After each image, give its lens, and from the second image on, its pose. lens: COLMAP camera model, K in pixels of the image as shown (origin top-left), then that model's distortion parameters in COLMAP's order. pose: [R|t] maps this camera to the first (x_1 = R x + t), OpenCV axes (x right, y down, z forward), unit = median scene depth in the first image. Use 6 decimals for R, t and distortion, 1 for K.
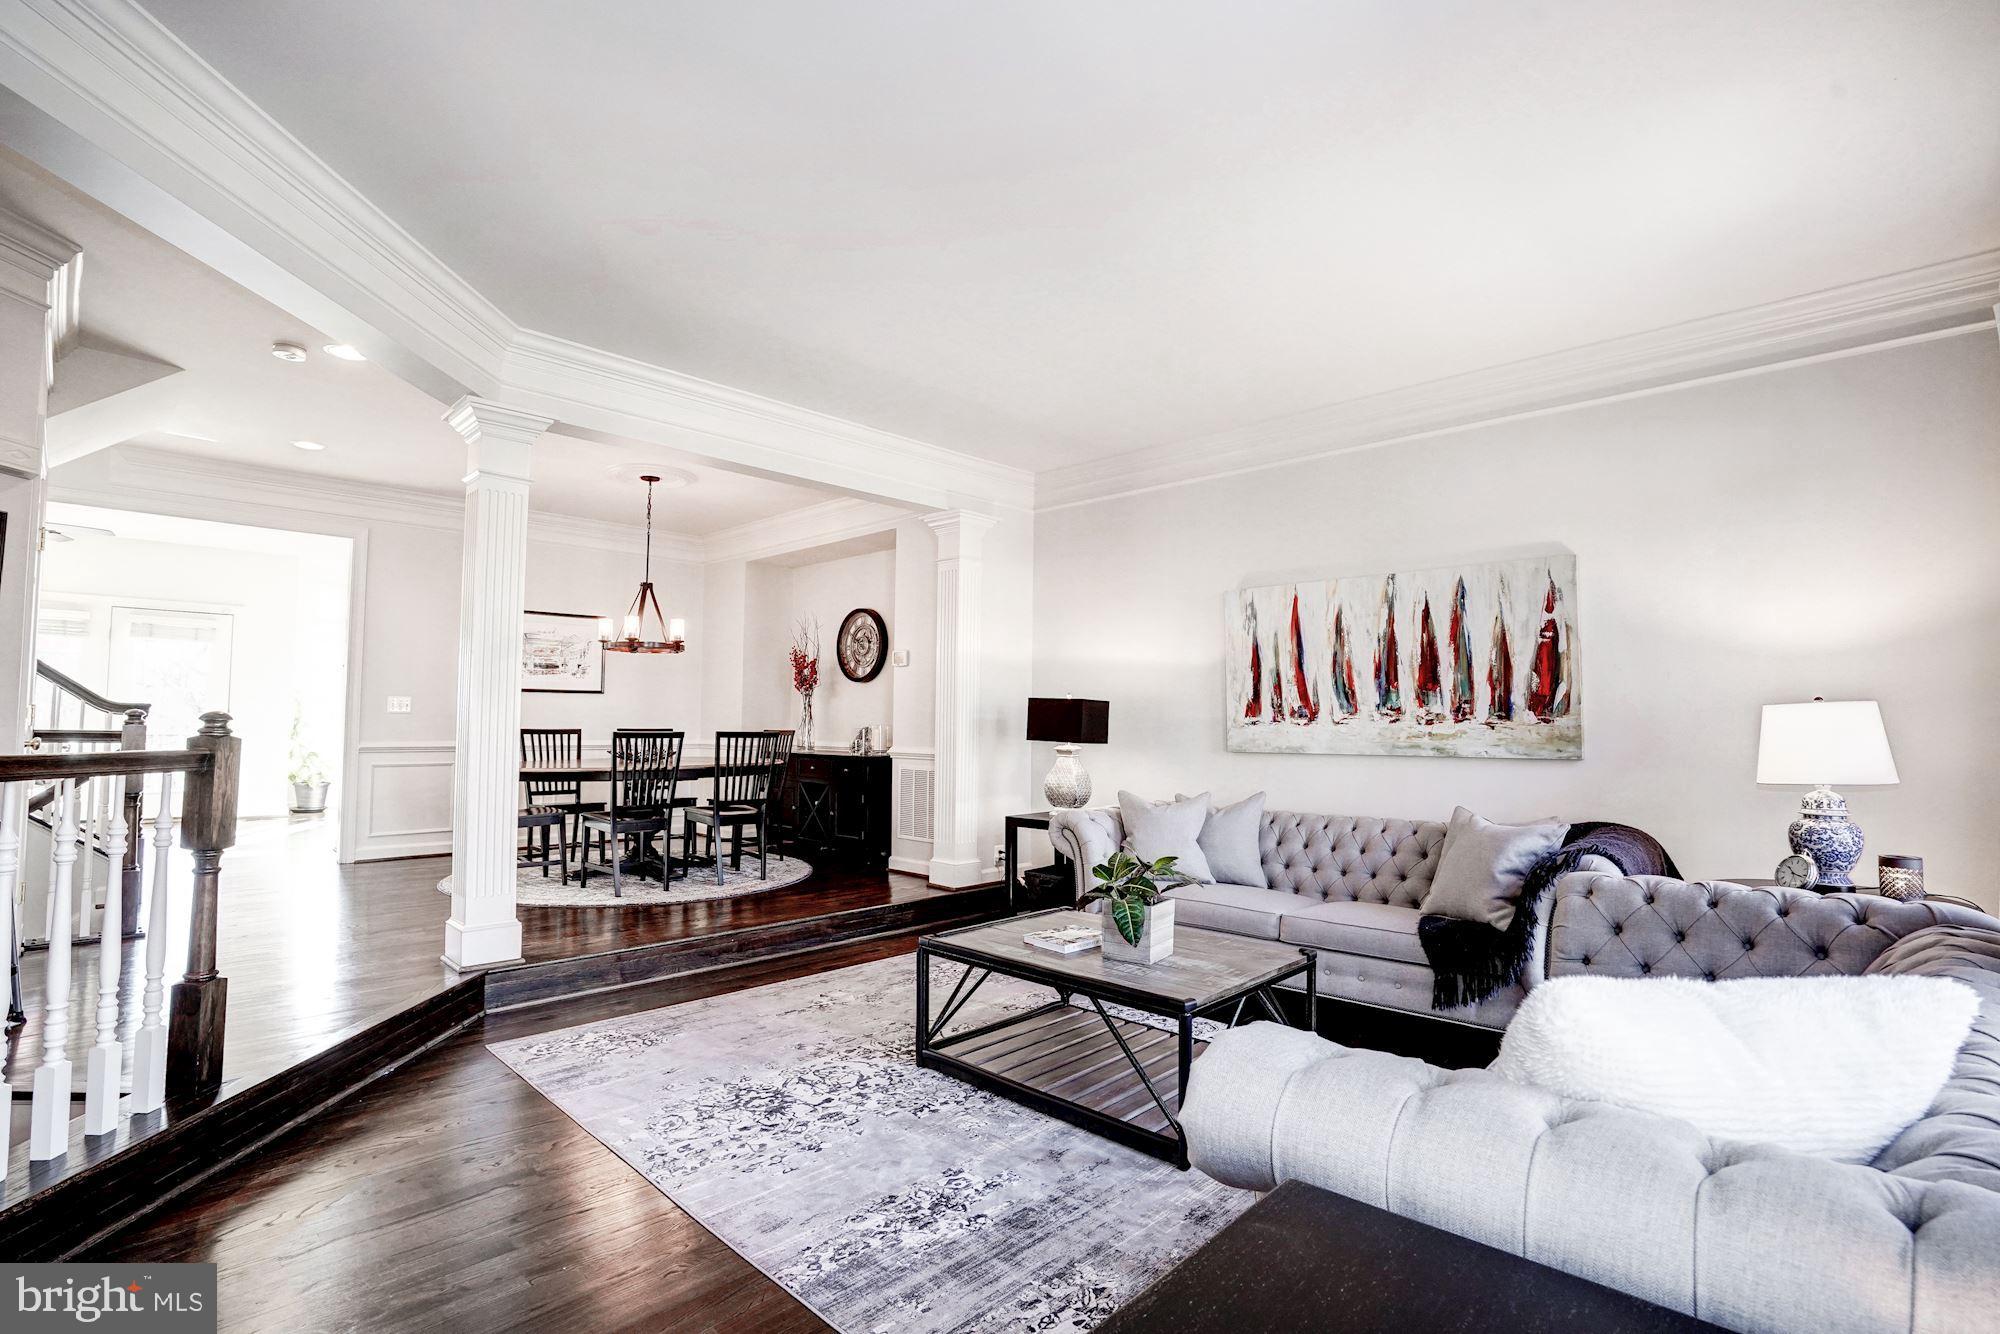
lens RADIAL K [[940.2, 0, 992.1], [0, 940.2, 670.1], [0, 0, 1]] dist [-0.030974, 0.011566]
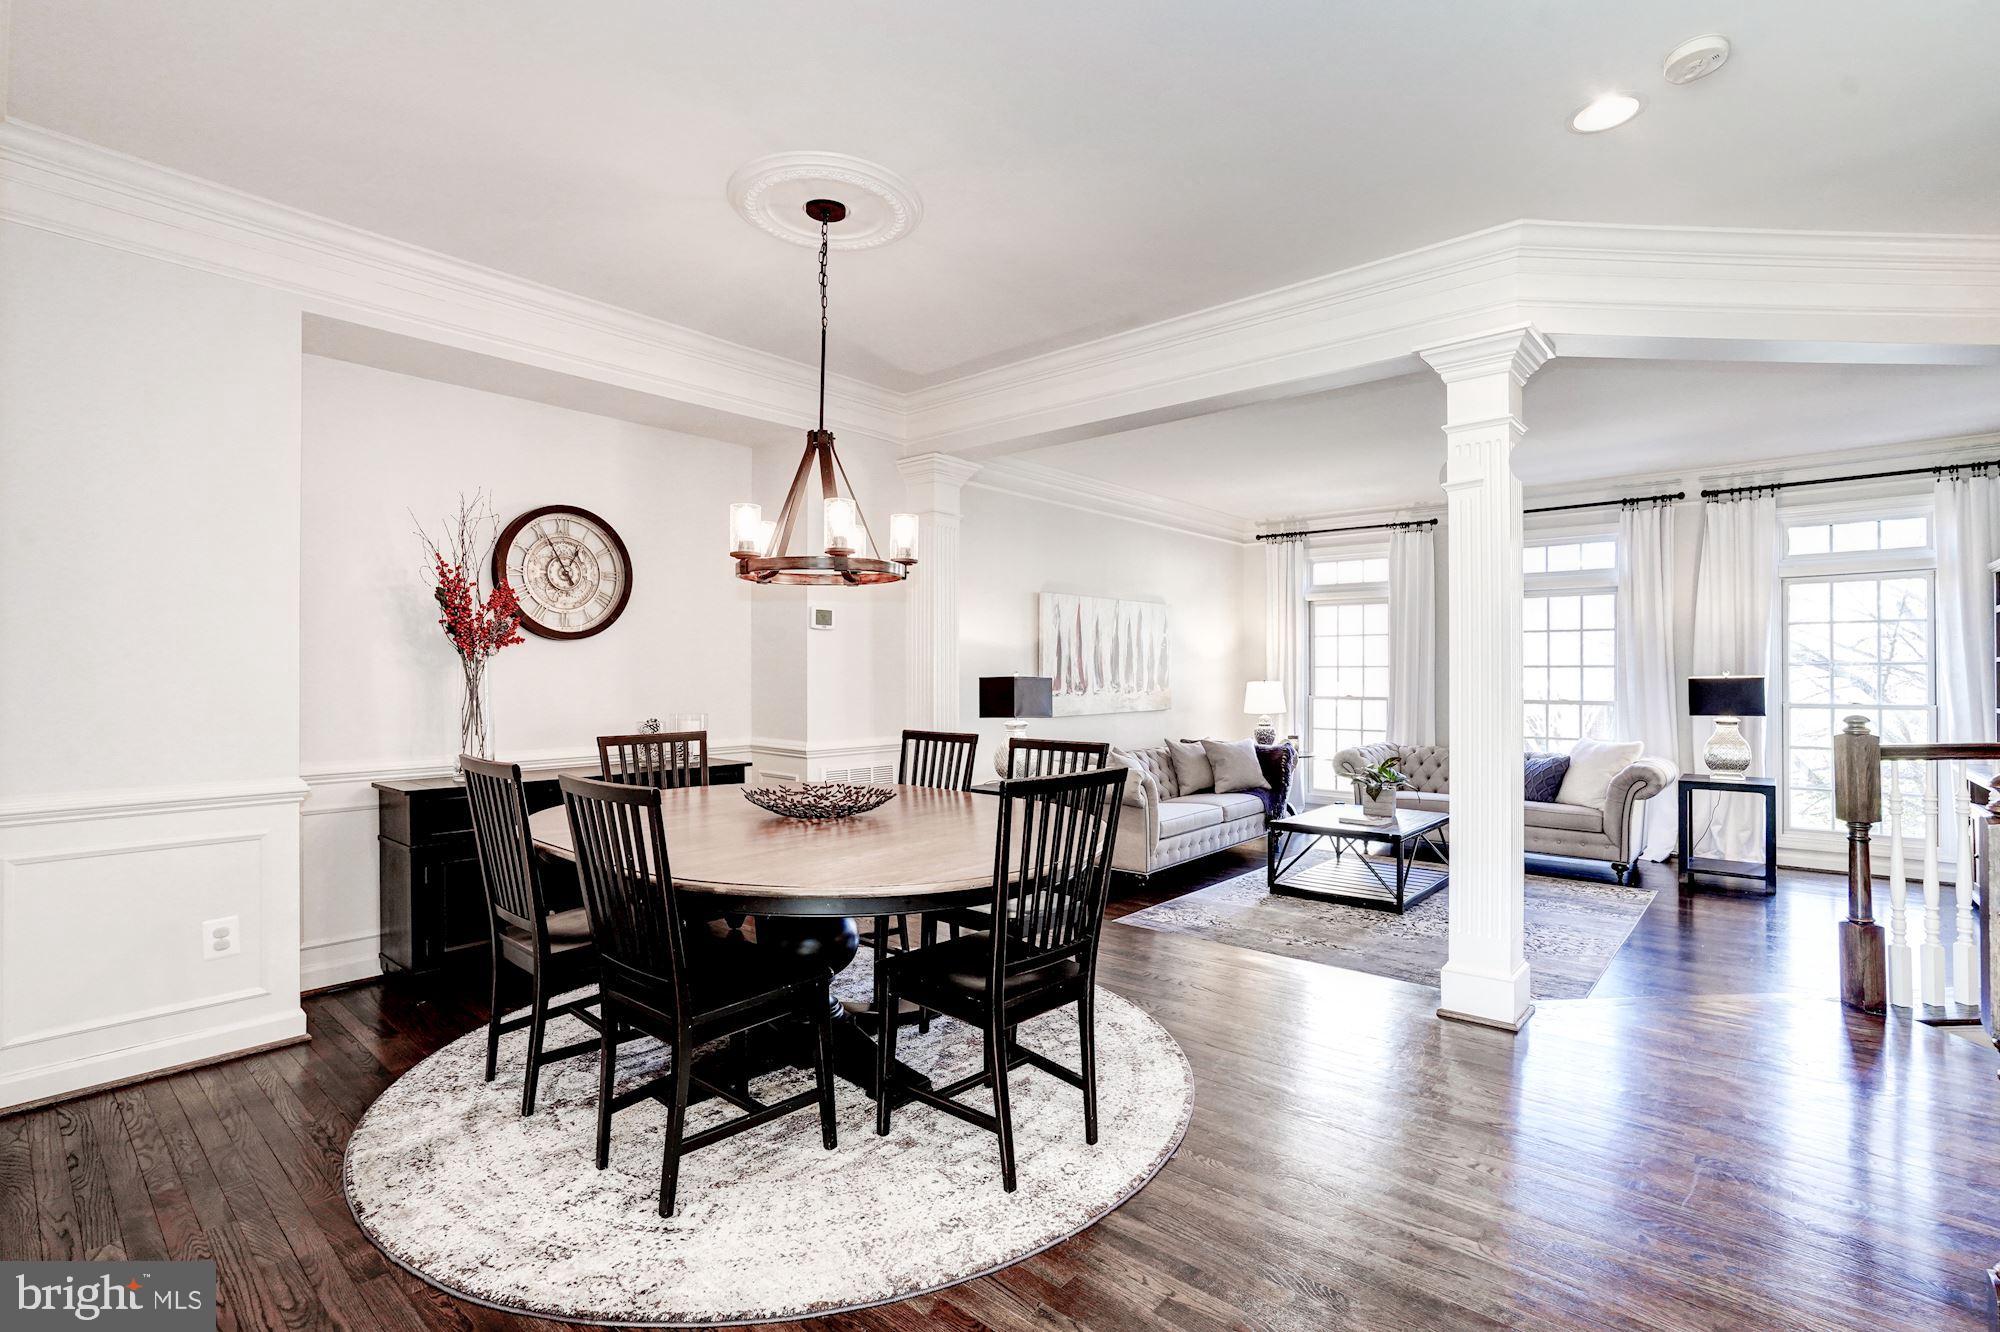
lens RADIAL K [[940.2, 0, 1000.8], [0, 940.2, 657.9], [0, 0, 1]] dist [-0.030974, 0.011566]
pose [[-0.045896, 0.016499, 0.998810, -1.085985], [-0.047273, 0.998708, -0.018670, 0.033507], [-0.997827, -0.048073, -0.045057, 1.177209]]
